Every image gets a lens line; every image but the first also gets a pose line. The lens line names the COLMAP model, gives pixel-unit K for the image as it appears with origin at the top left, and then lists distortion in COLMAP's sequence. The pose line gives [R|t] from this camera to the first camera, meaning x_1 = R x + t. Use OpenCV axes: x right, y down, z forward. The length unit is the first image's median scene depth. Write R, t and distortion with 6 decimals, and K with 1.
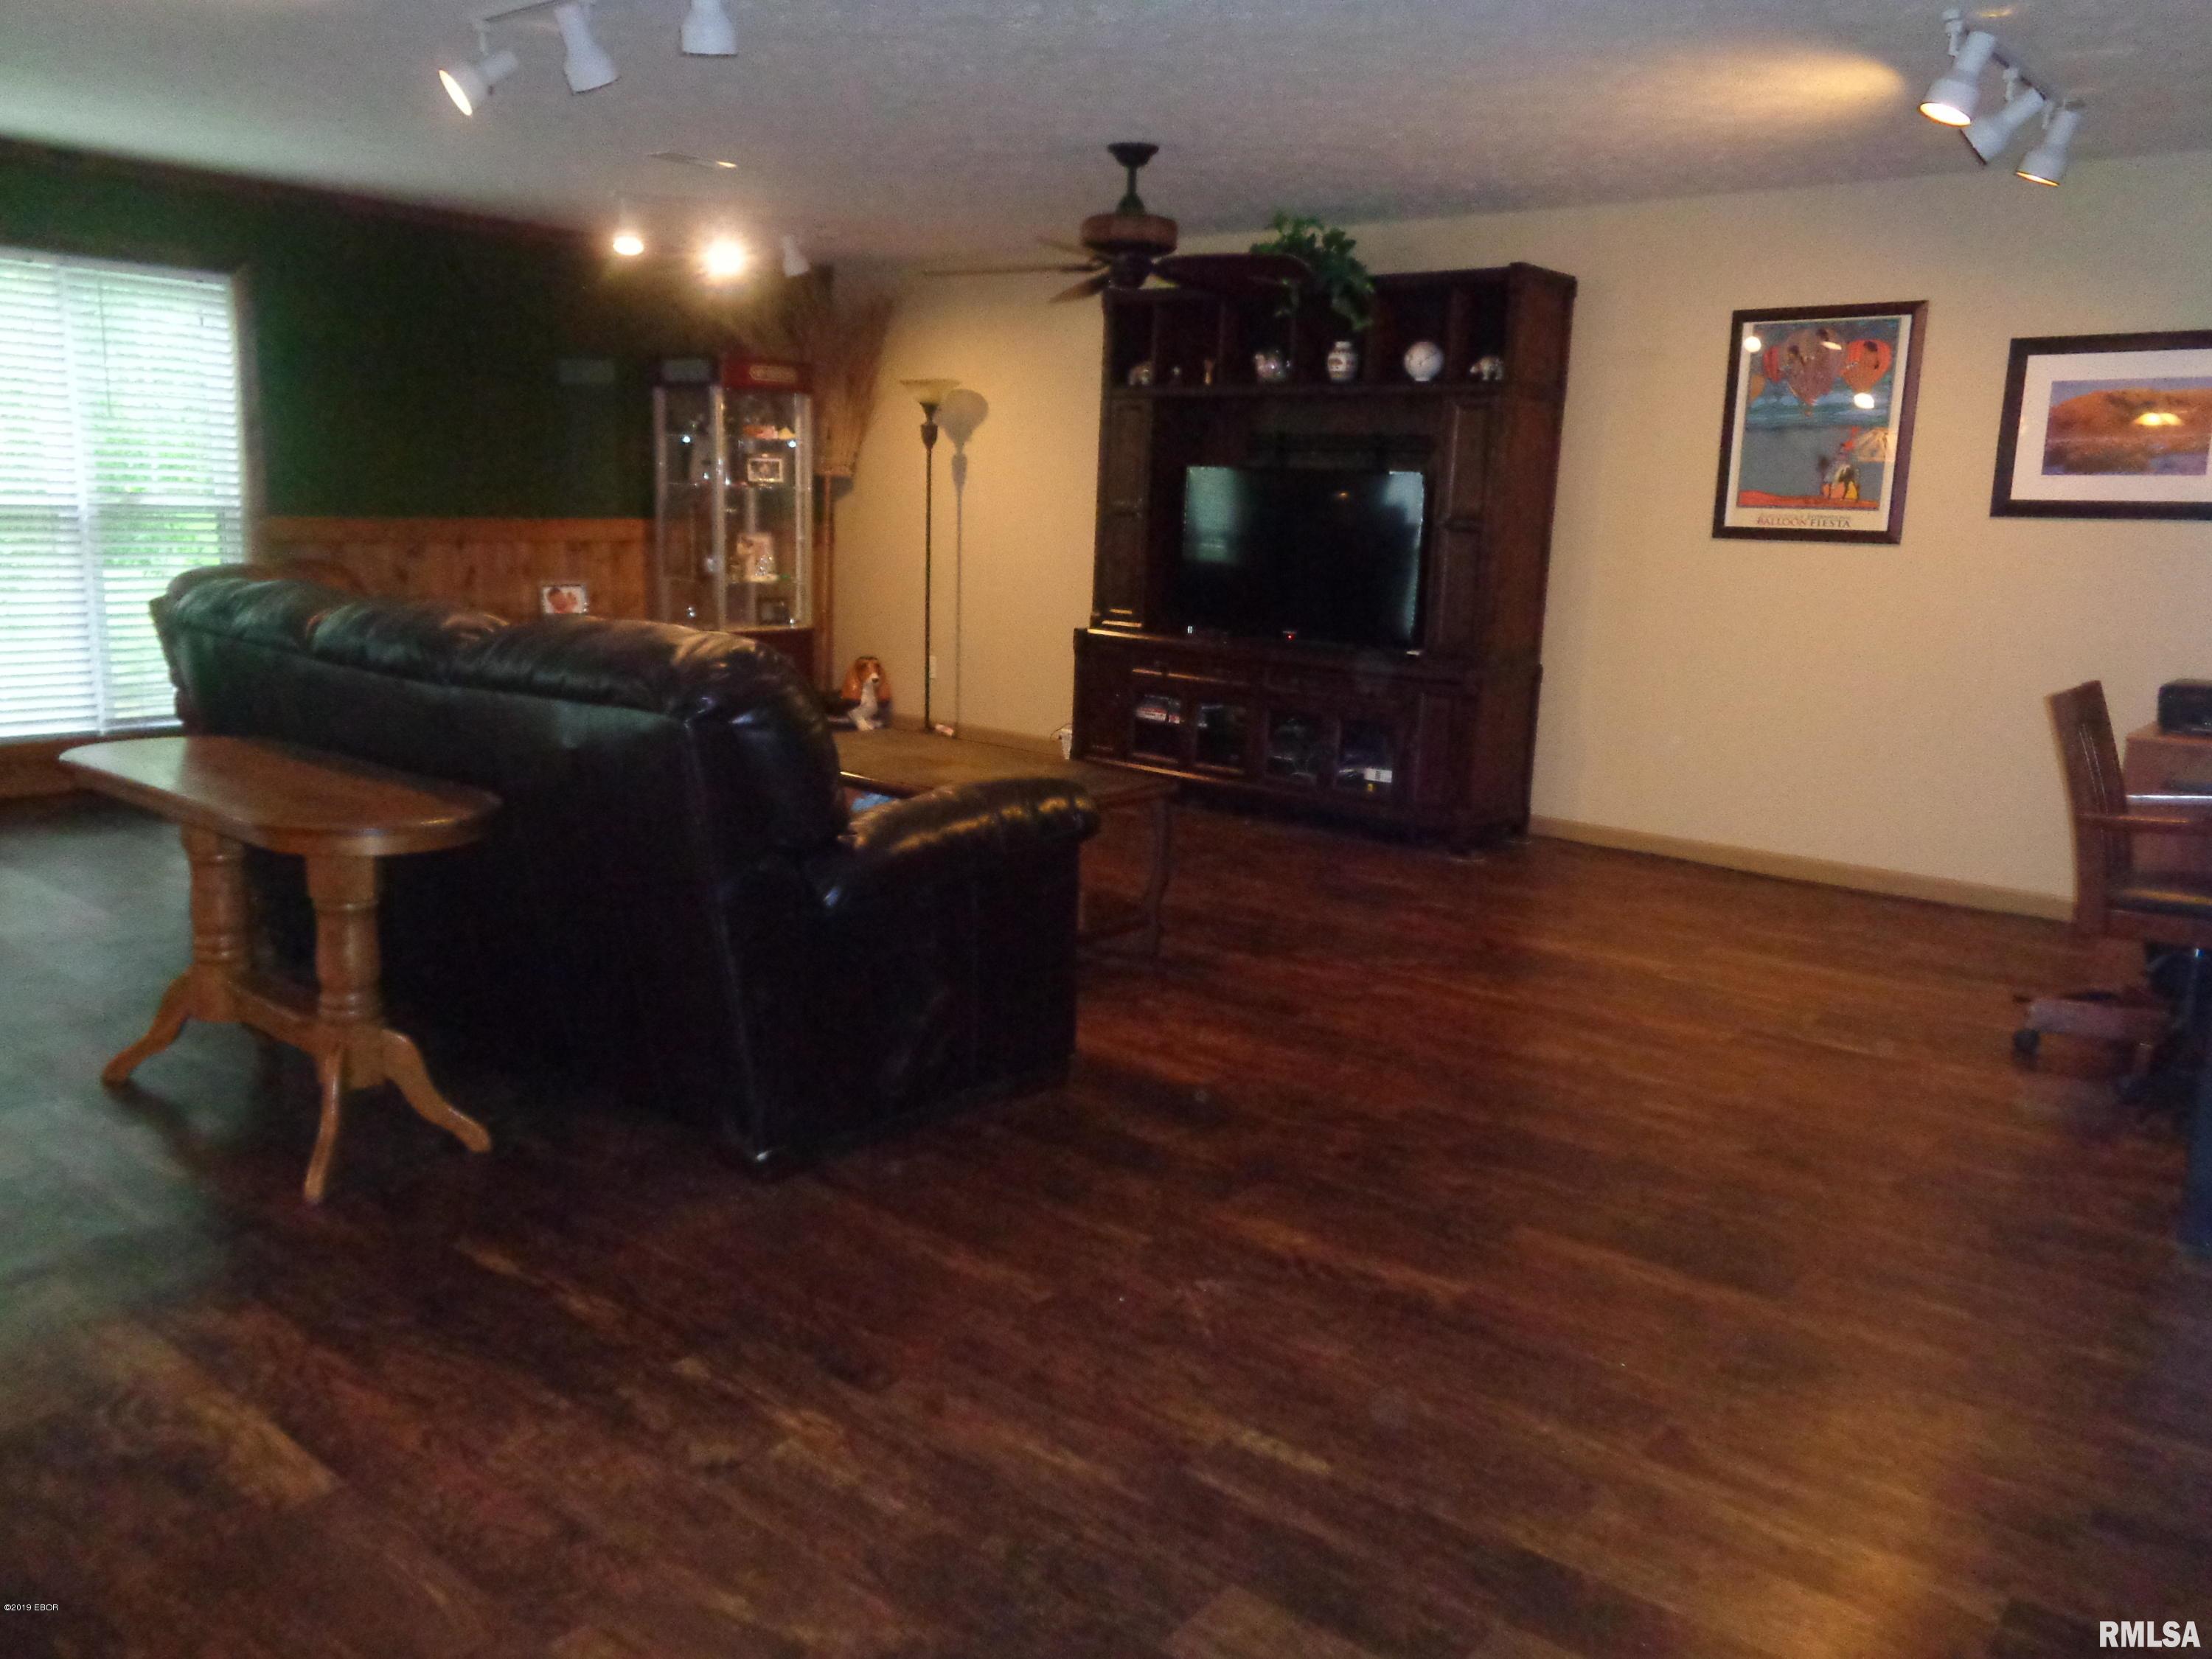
lens RADIAL K [[1670.4, 0, 1108.4], [0, 1670.4, 820.8], [0, 0, 1]] dist [0.010691, -0.000045]
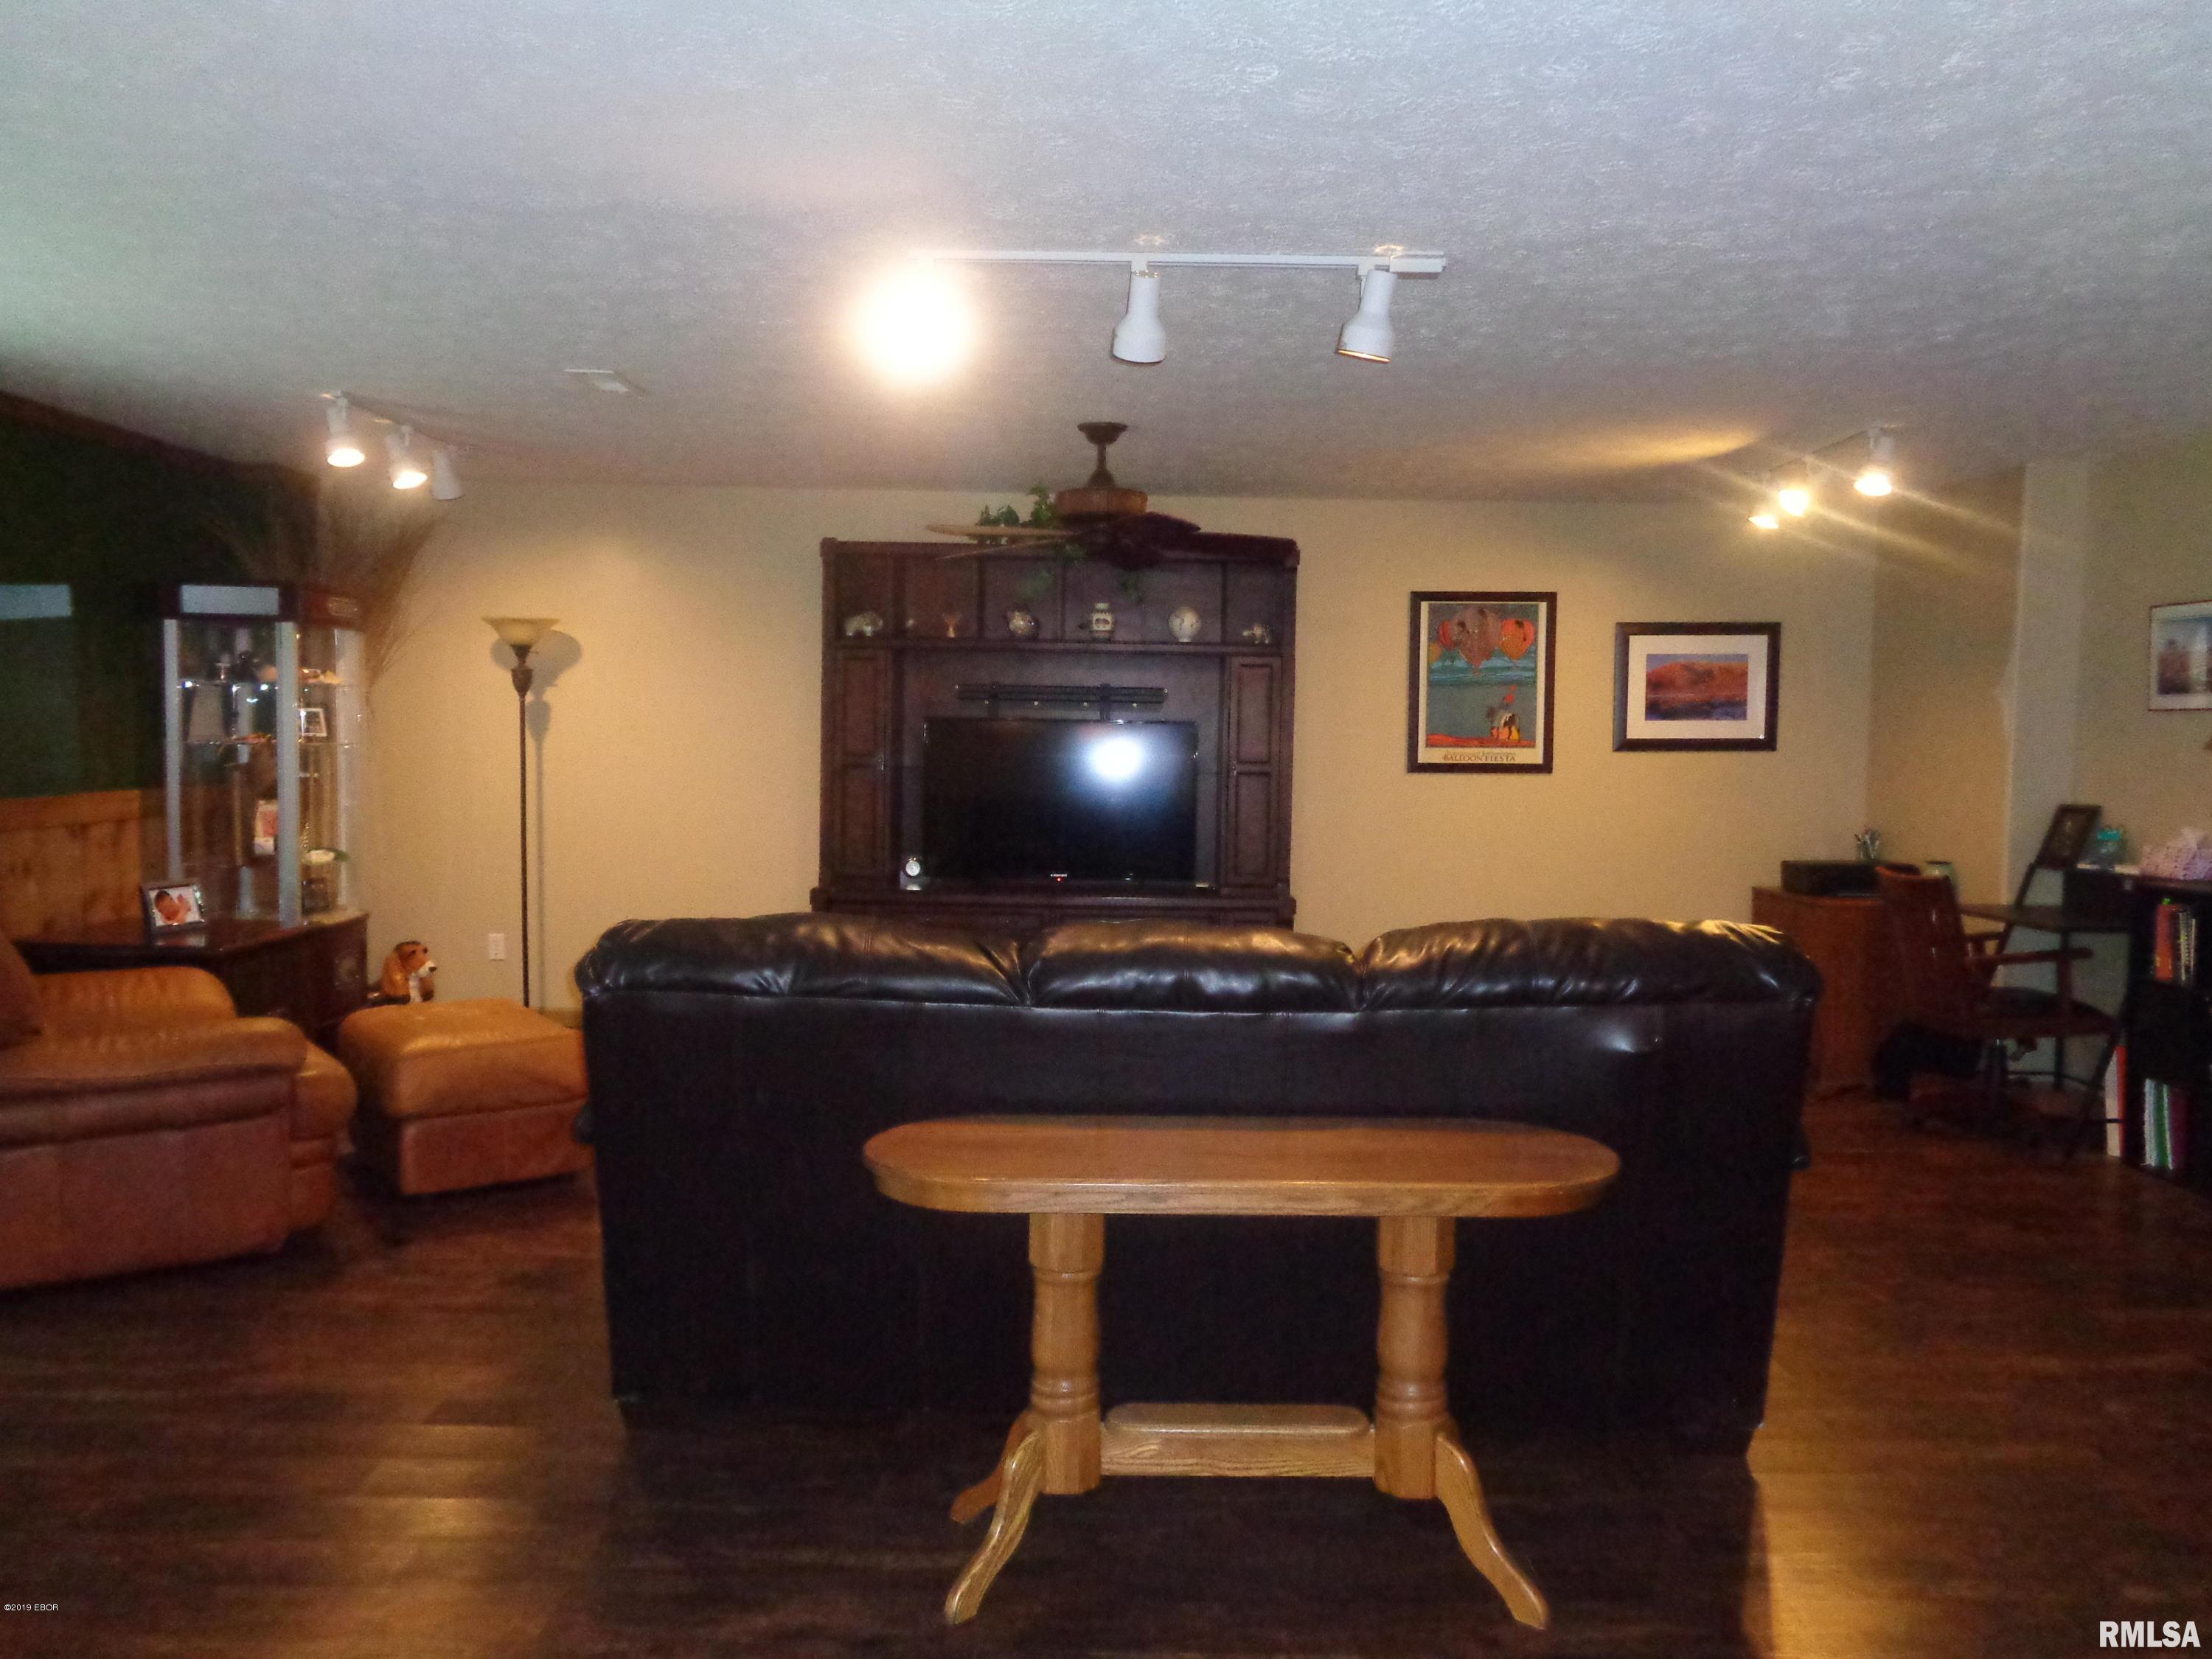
lens RADIAL K [[1670.4, 0, 1107.0], [0, 1670.4, 838.1], [0, 0, 1]] dist [0.010691, -0.000045]
pose [[0.776903, -0.062028, 0.626557, -0.600745], [0.131431, 0.989189, -0.065041, -0.074714], [-0.615749, 0.132879, 0.776657, 0.206244]]
